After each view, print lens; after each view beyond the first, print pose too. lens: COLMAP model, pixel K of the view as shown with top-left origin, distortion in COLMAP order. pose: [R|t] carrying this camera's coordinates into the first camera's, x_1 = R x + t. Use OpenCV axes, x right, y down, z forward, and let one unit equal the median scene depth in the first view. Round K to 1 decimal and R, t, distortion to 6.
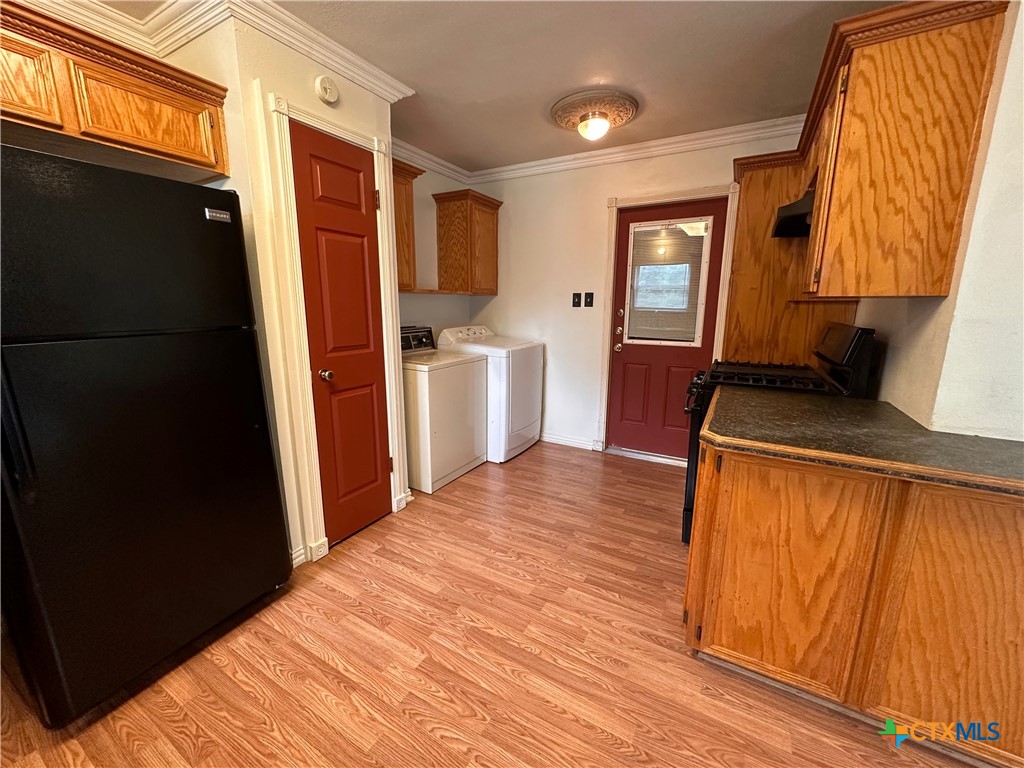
lens RADIAL K [[410.4, 0, 511.8], [0, 410.4, 389.9], [0, 0, 1]] dist [-0.003608, 0.000155]
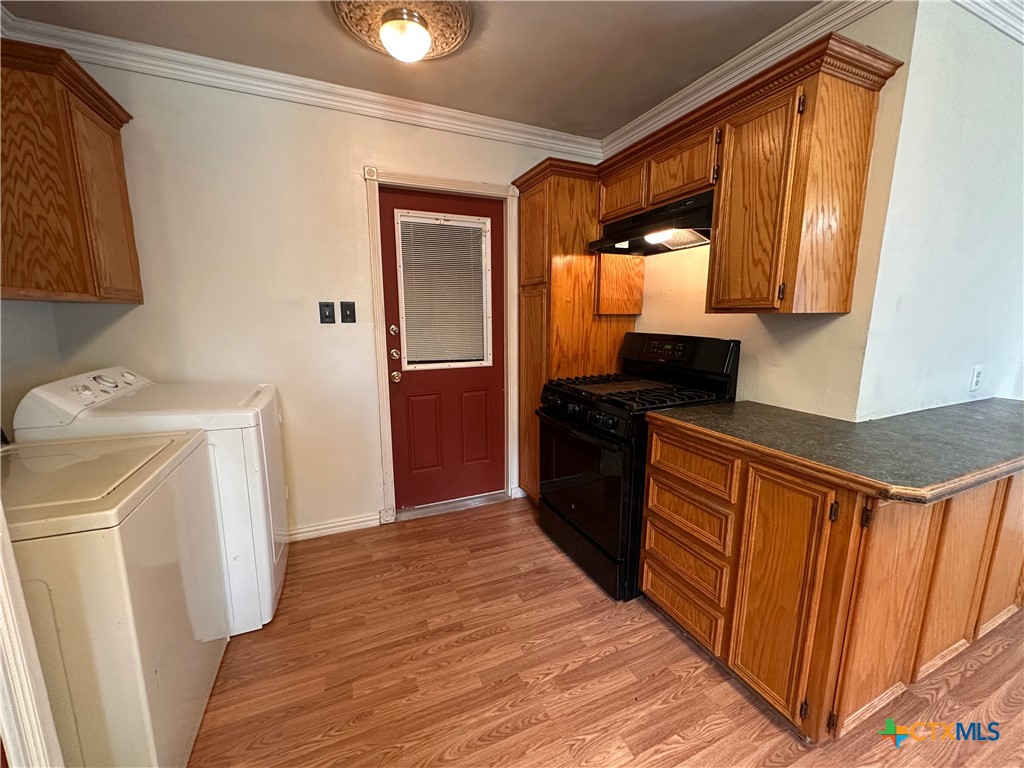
lens RADIAL K [[410.4, 0, 514.7], [0, 410.4, 387.7], [0, 0, 1]] dist [-0.003608, 0.000155]
pose [[0.594101, -0.147339, 0.790781, -0.229830], [0.168669, 0.984045, 0.056630, -0.105659], [-0.786508, 0.099736, 0.609473, 0.454118]]
